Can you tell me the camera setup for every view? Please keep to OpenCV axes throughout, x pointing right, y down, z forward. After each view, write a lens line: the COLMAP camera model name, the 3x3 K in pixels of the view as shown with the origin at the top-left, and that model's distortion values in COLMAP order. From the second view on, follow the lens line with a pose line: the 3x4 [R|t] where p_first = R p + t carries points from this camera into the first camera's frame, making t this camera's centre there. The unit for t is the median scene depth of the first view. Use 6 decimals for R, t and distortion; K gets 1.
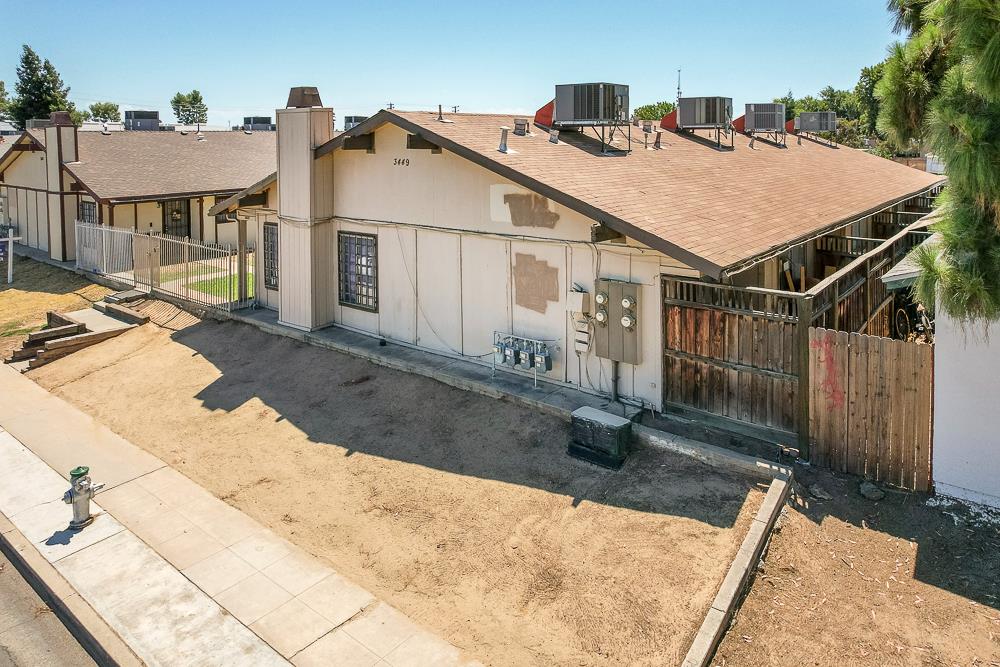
lens RADIAL K [[655.3, 0, 502.4], [0, 655.3, 289.7], [0, 0, 1]] dist [-0.038973, 0.036520]
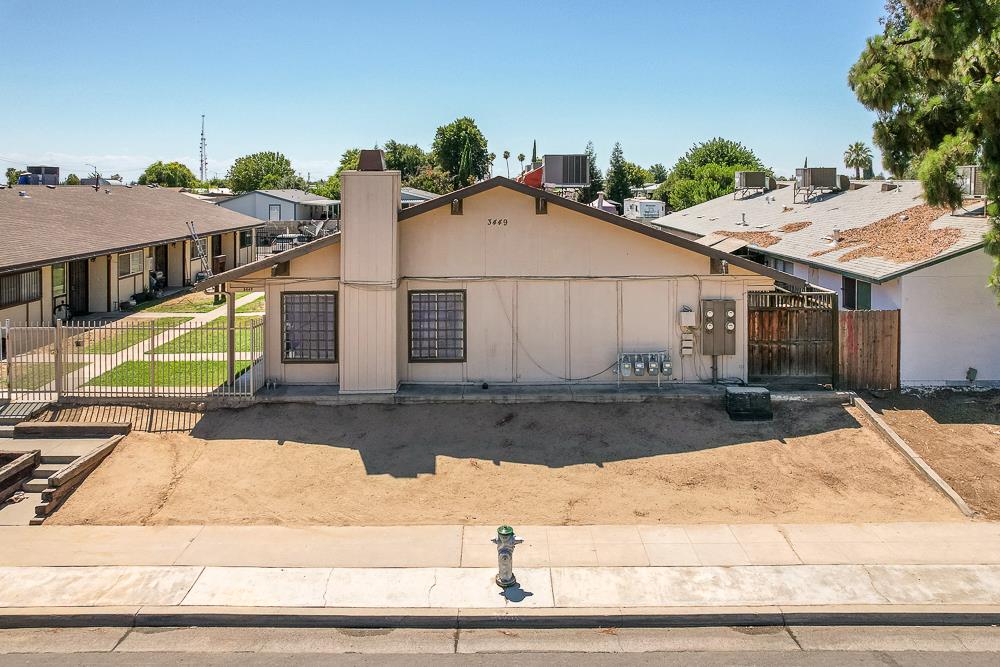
lens RADIAL K [[647.6, 0, 500.0], [0, 647.6, 333.5], [0, 0, 1]] dist [-0.031258, 0.000602]
pose [[0.791188, -0.134953, 0.596498, -1.040502], [0.136633, 0.989702, 0.042684, -0.064949], [-0.596115, 0.047730, 0.801479, 0.138314]]
